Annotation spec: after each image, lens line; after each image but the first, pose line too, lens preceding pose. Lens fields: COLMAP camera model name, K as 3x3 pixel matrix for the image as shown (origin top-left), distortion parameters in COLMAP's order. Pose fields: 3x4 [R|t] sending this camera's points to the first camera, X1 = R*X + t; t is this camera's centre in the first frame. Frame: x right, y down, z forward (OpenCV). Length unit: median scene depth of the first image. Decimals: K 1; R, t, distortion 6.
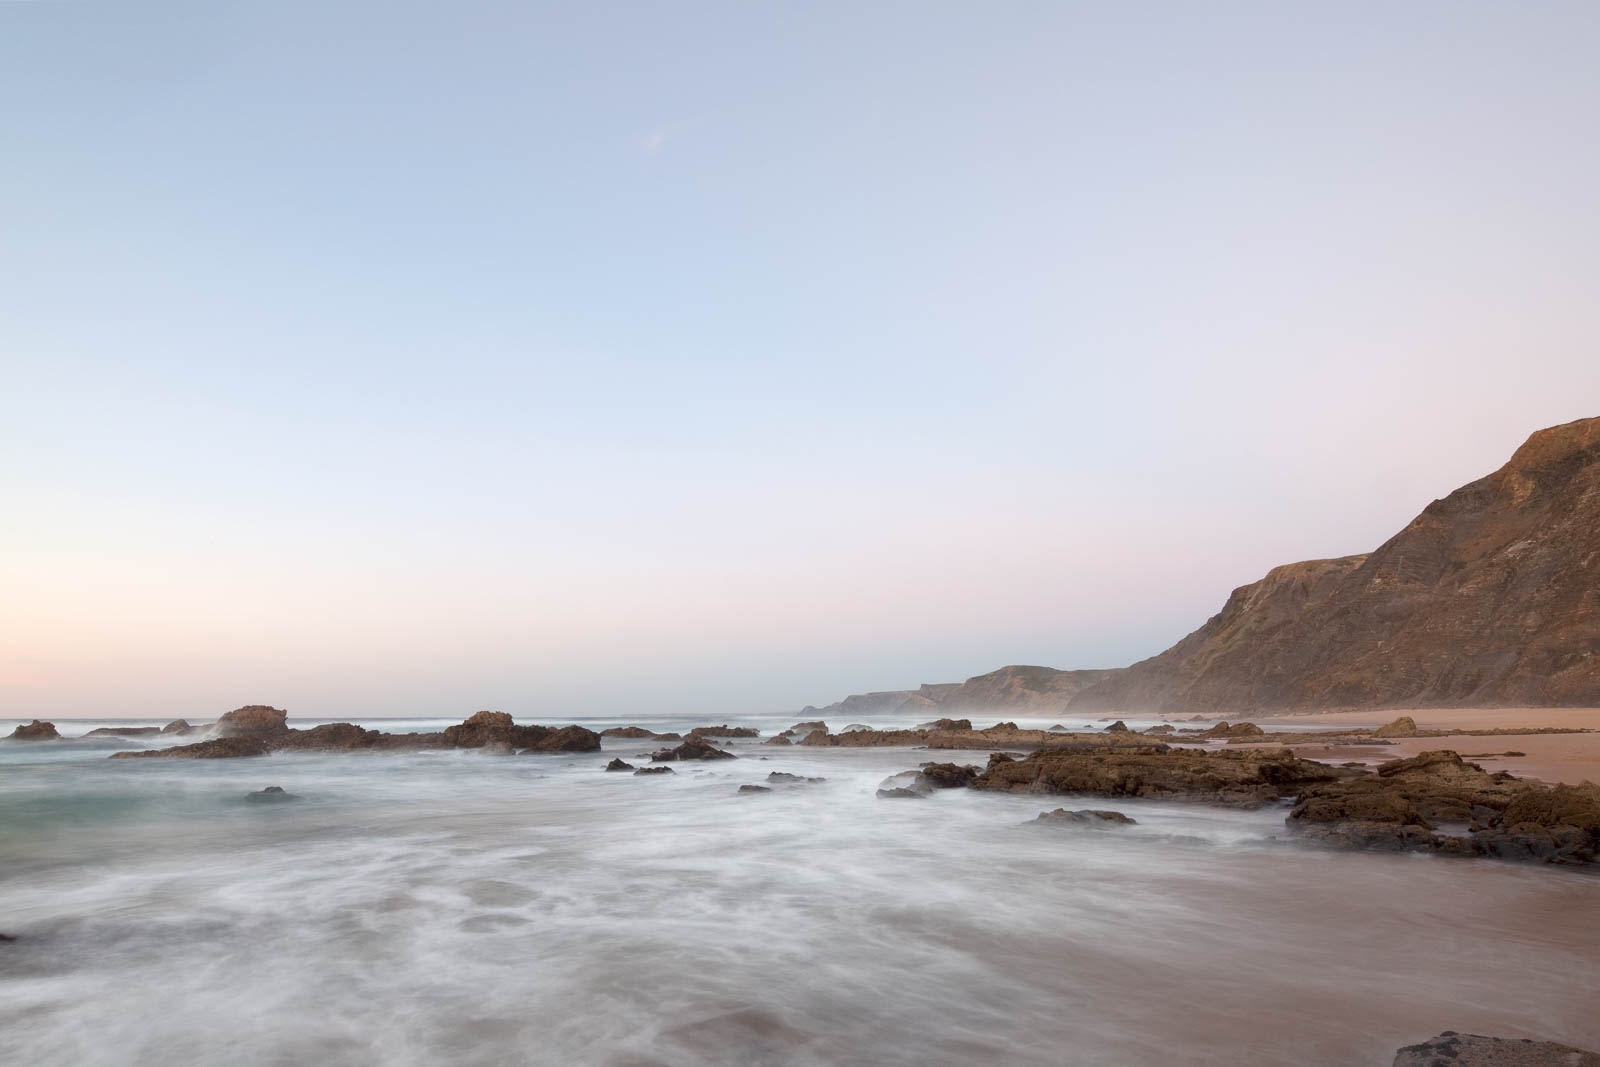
lens RADIAL K [[809.3, 0, 800.4], [0, 809.3, 662.5], [0, 0, 1]] dist [-0.001492, -0.001428]
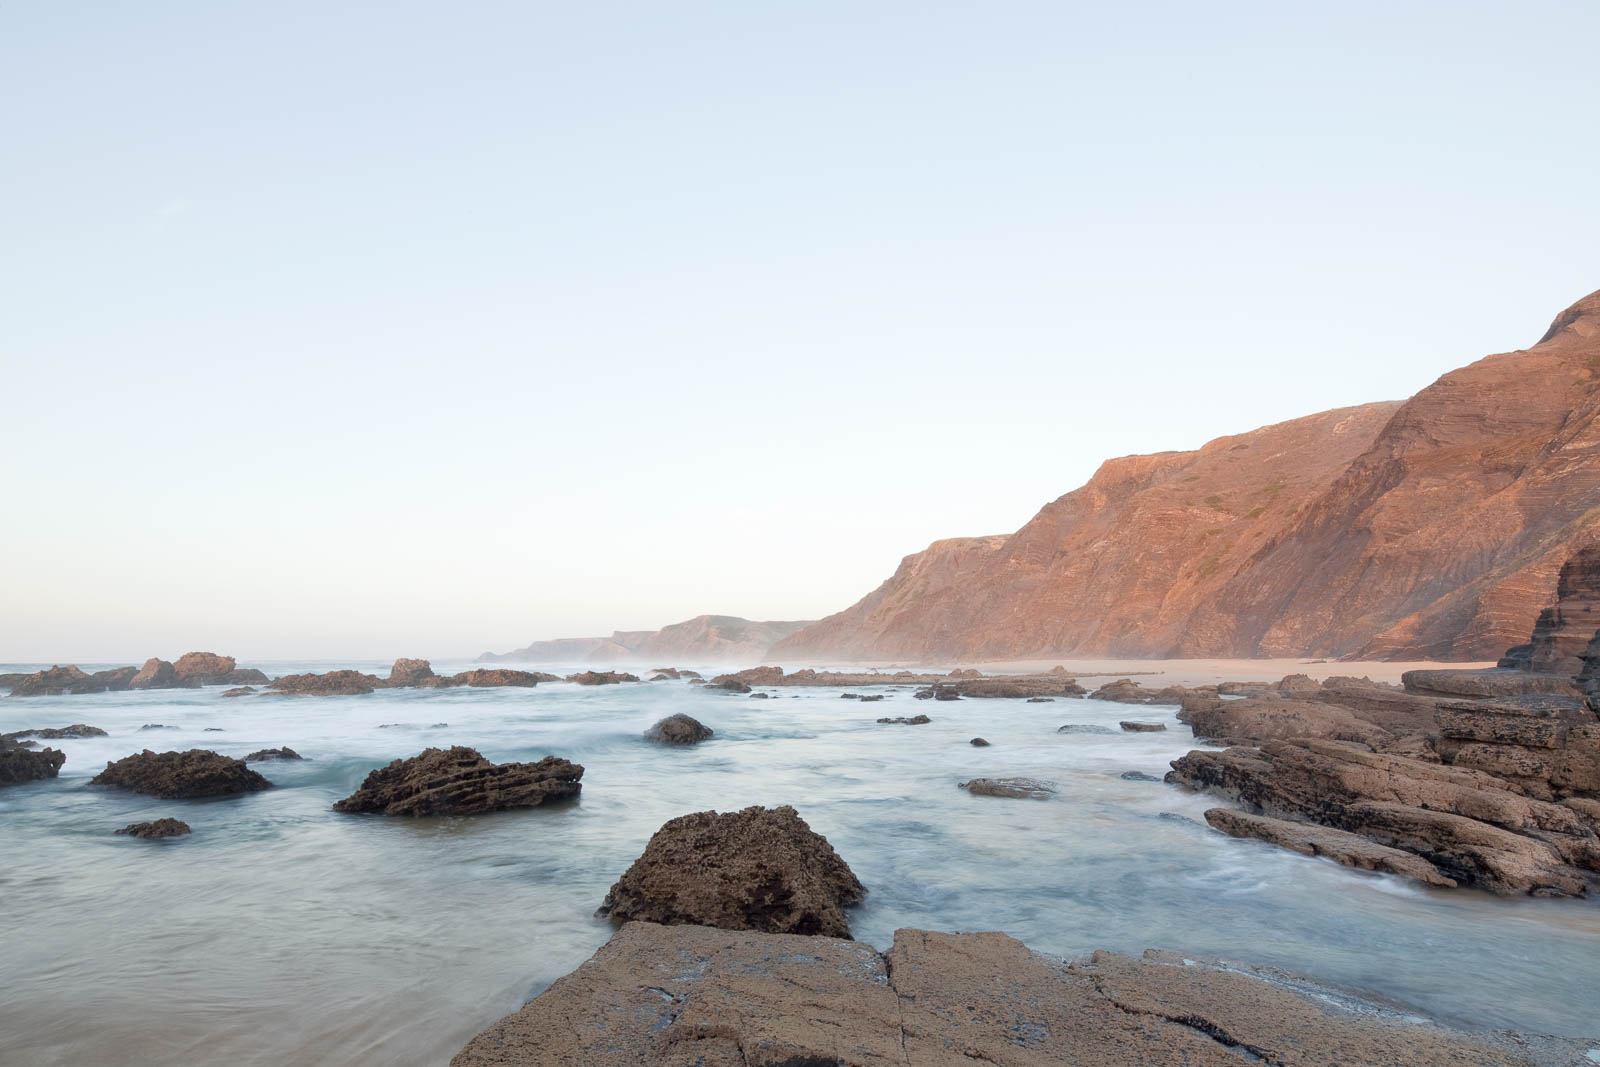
lens RADIAL K [[815.3, 0, 800.0], [0, 815.3, 533.5], [0, 0, 1]] dist [0.003369, -0.000386]
pose [[0.924819, 0.063685, 0.375038, -0.102303], [-0.028919, 0.994804, -0.097614, -0.006104], [-0.379306, 0.079430, 0.921856, -0.091233]]
